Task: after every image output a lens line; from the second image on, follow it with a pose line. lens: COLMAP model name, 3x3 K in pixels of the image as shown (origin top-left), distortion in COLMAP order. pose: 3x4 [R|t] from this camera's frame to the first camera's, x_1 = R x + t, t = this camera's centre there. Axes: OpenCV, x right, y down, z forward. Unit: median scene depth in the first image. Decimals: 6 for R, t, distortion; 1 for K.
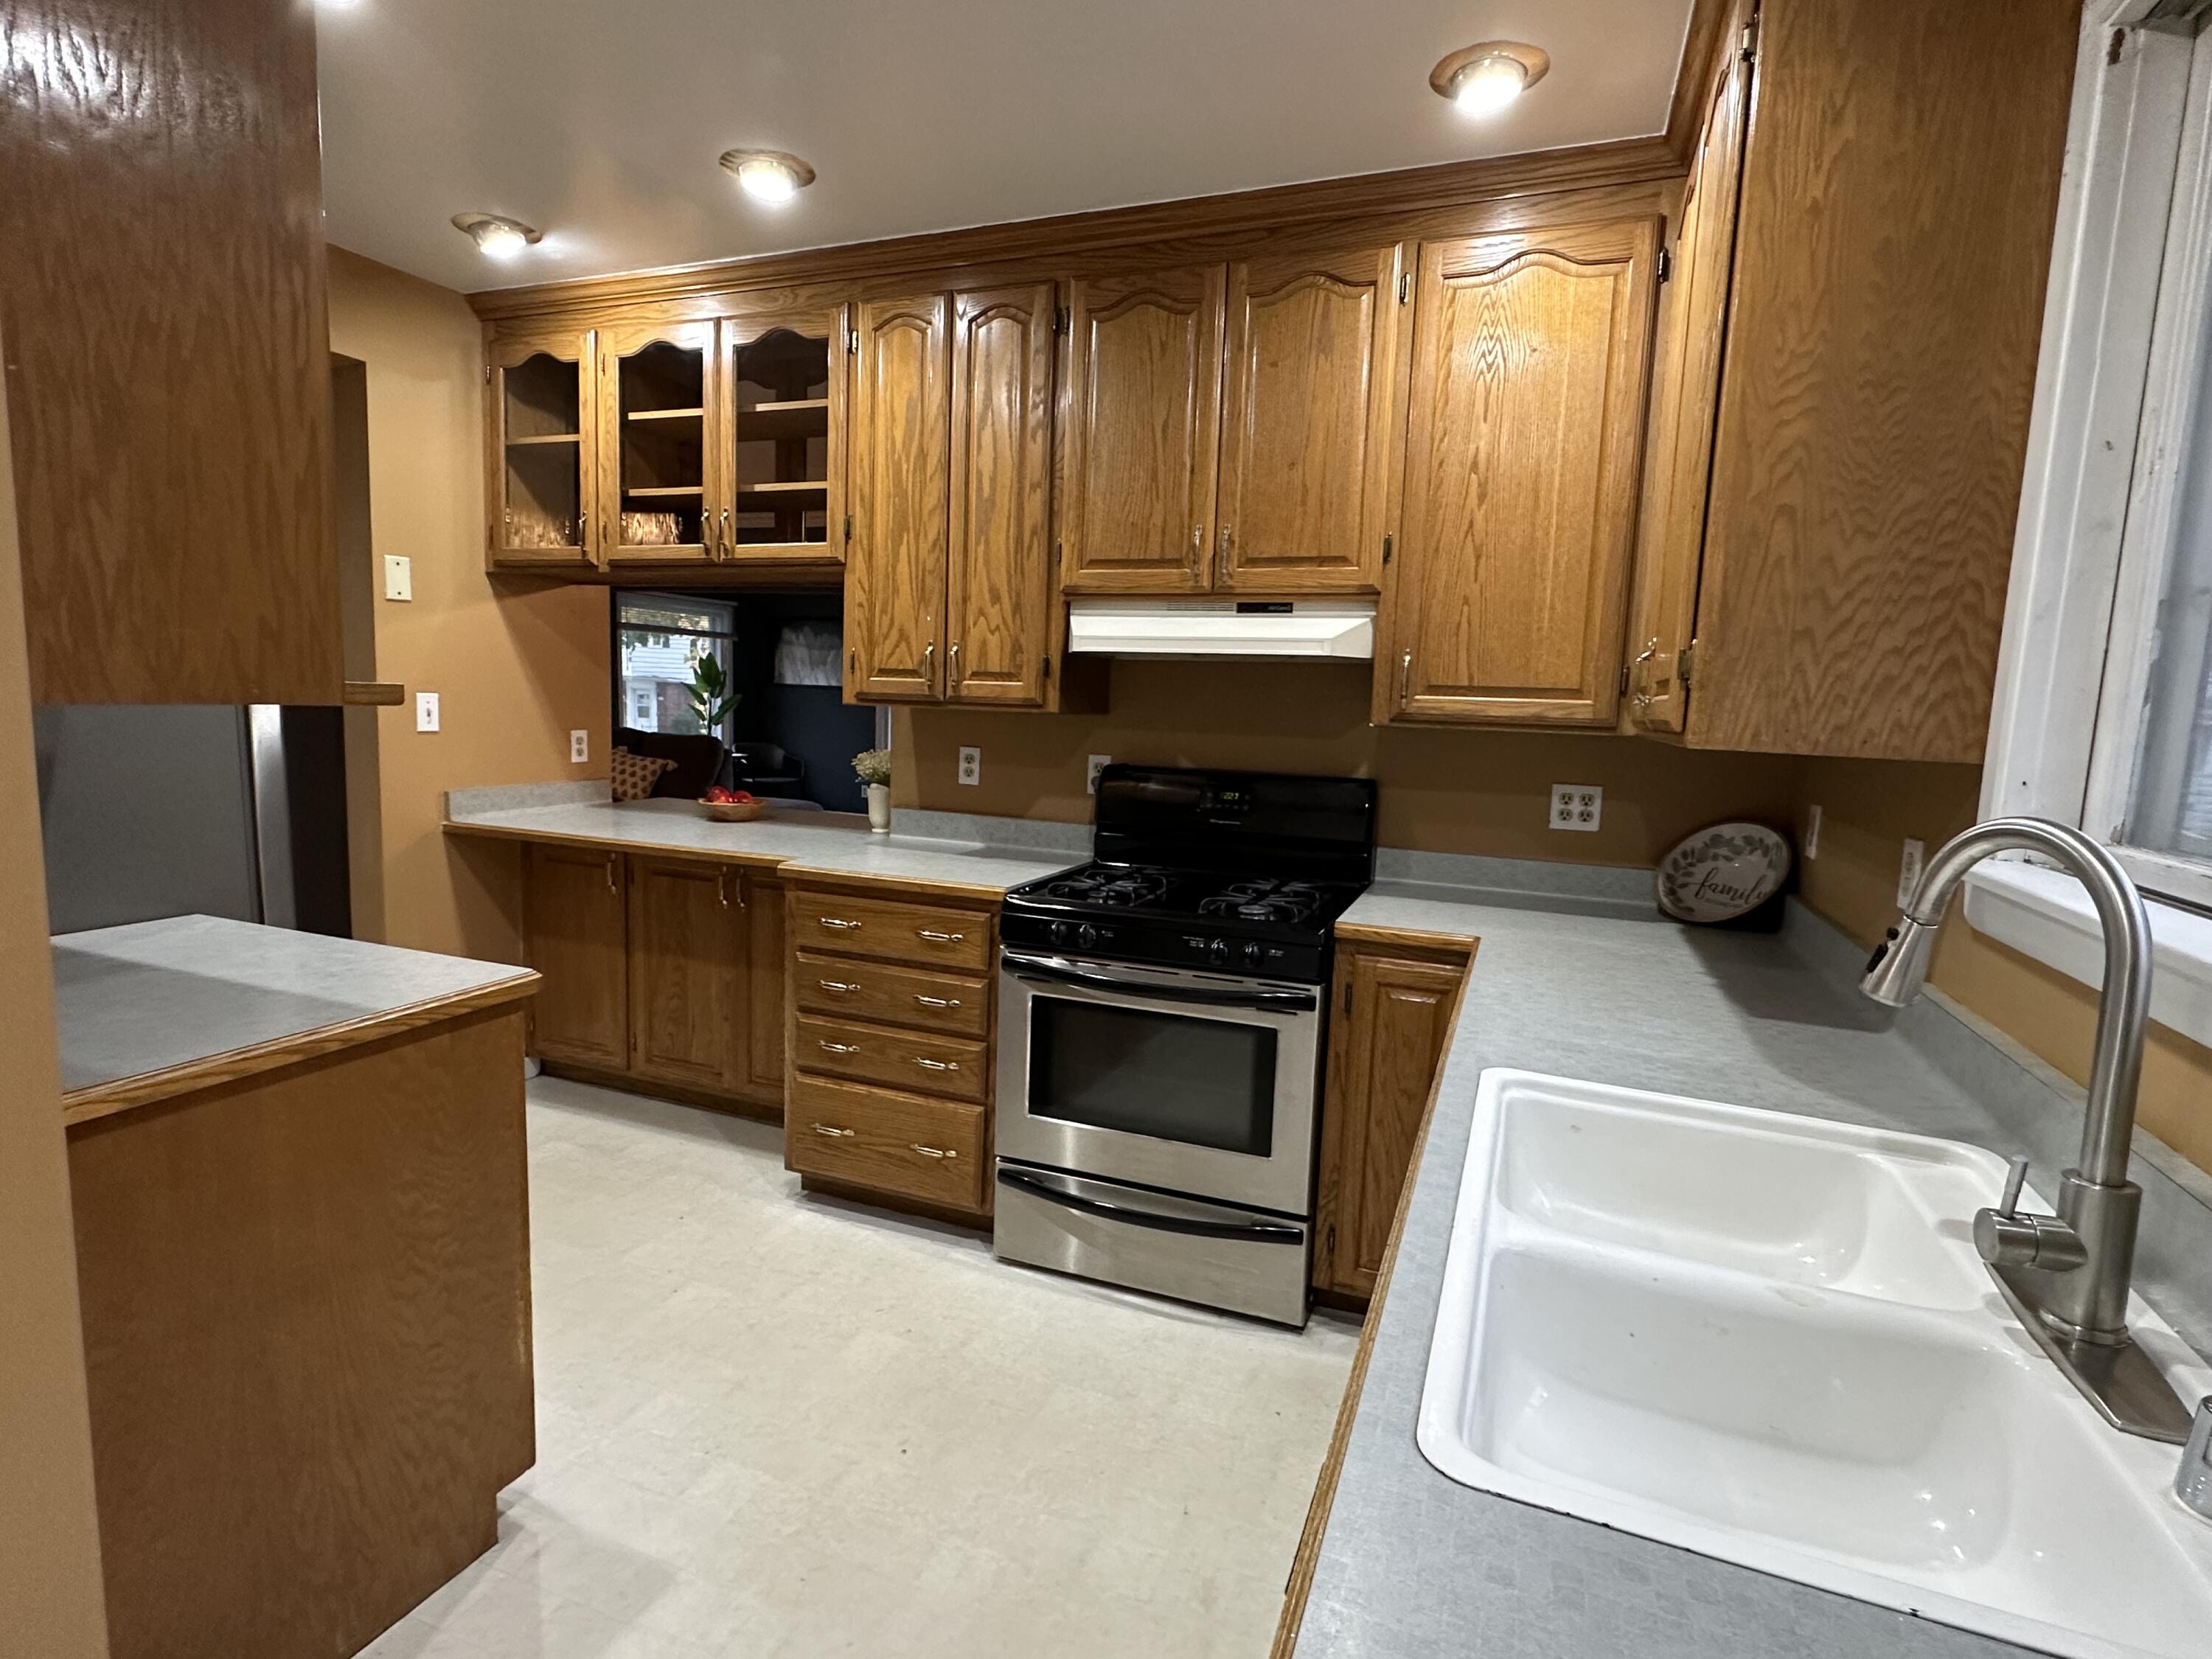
lens RADIAL K [[1125.6, 0, 1107.0], [0, 1125.6, 821.5], [0, 0, 1]] dist [-0.002058, 0.000336]
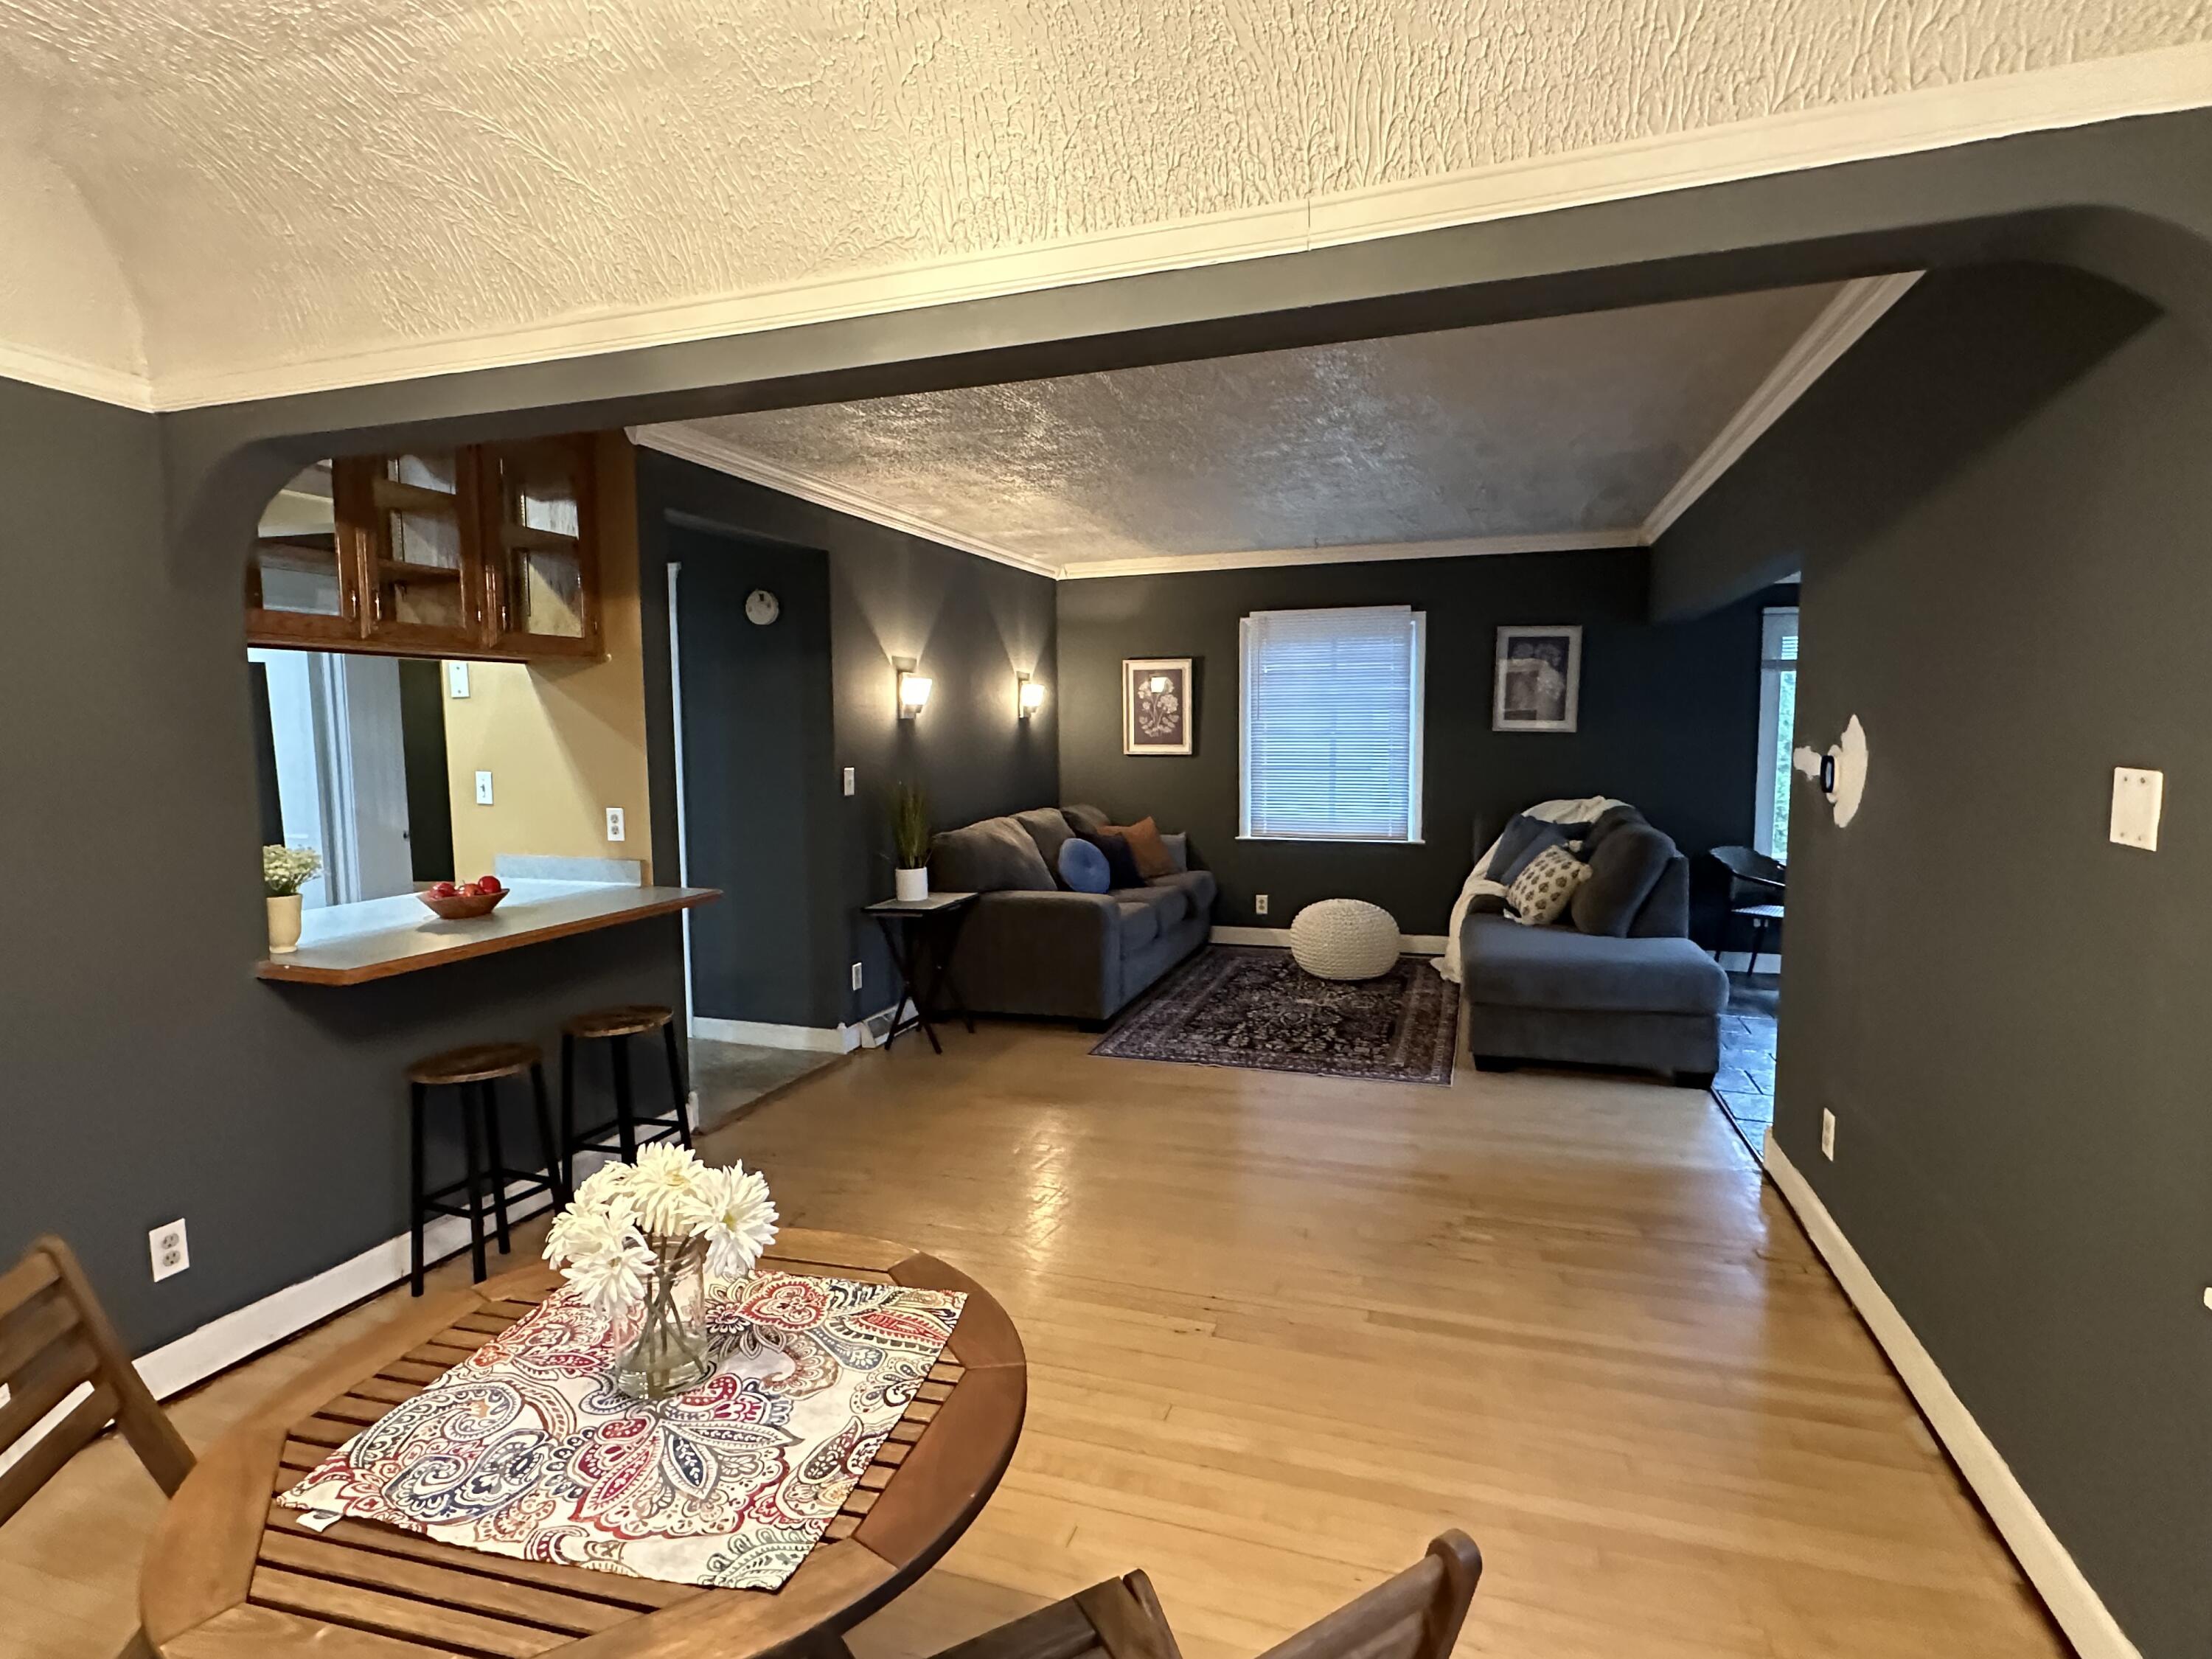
lens RADIAL K [[1125.6, 0, 1107.7], [0, 1125.6, 839.8], [0, 0, 1]] dist [-0.002058, 0.000336]
pose [[0.050450, 0.059542, -0.996950, 0.267319], [-0.106778, 0.992821, 0.053892, -0.076292], [0.993002, 0.103733, 0.056446, 0.686180]]
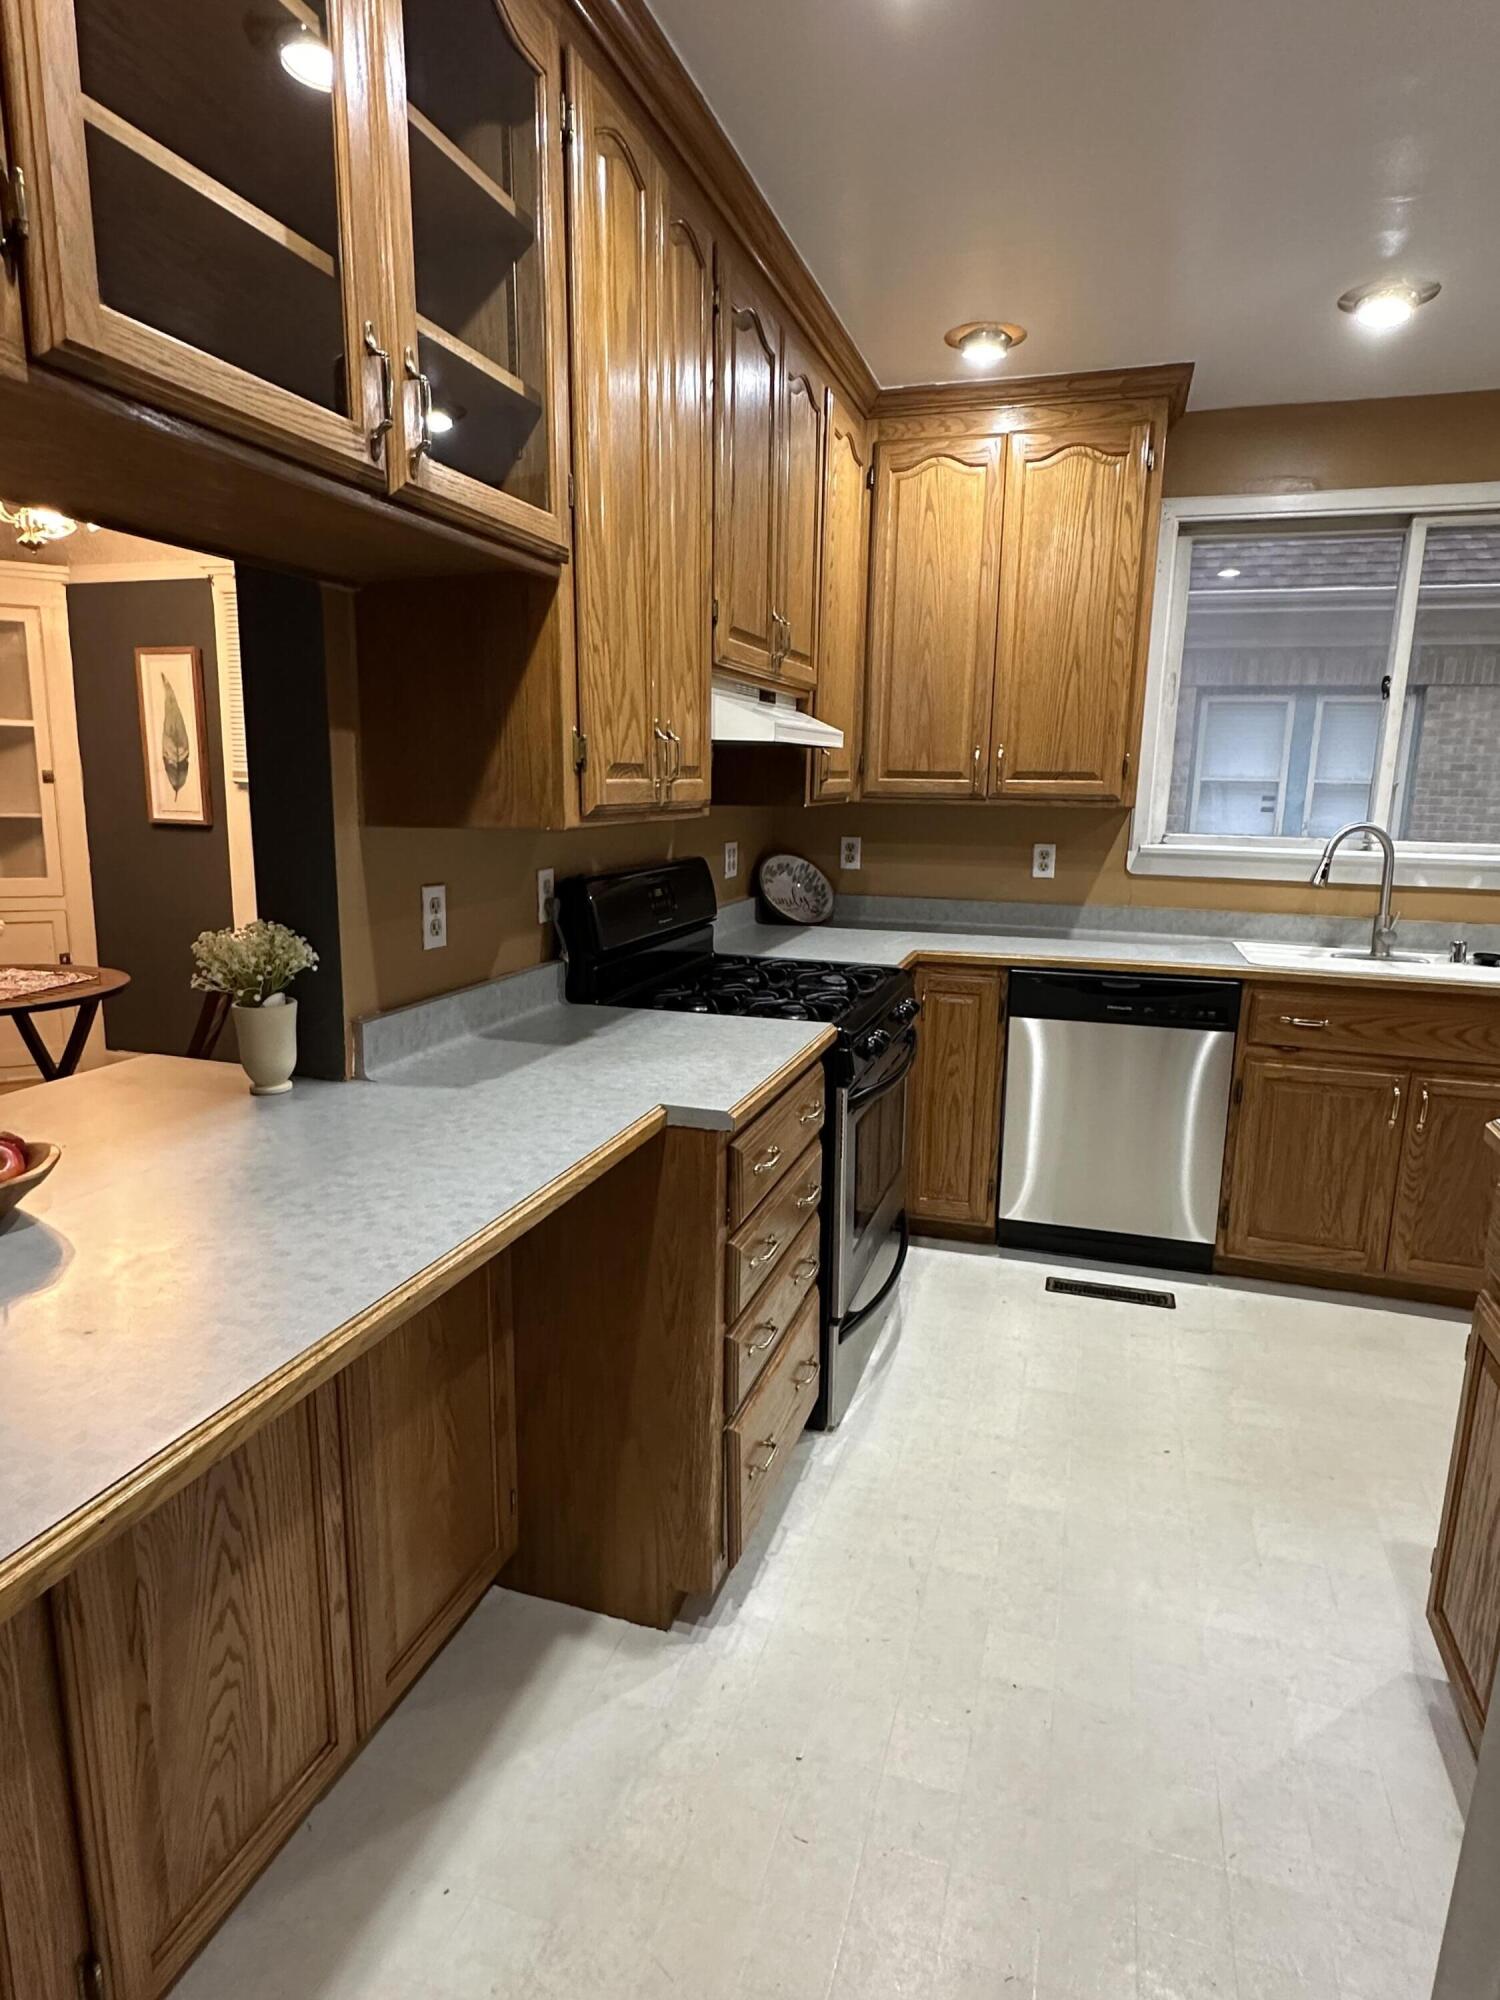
lens RADIAL K [[1123.2, 0, 744.0], [0, 1123.2, 992.5], [0, 0, 1]] dist [-0.000838, 0.002421]
pose [[-0.052400, -0.226737, 0.972545, -0.307348], [0.098785, 0.967930, 0.230983, -0.056467], [-0.993728, 0.108177, -0.028321, 0.366327]]
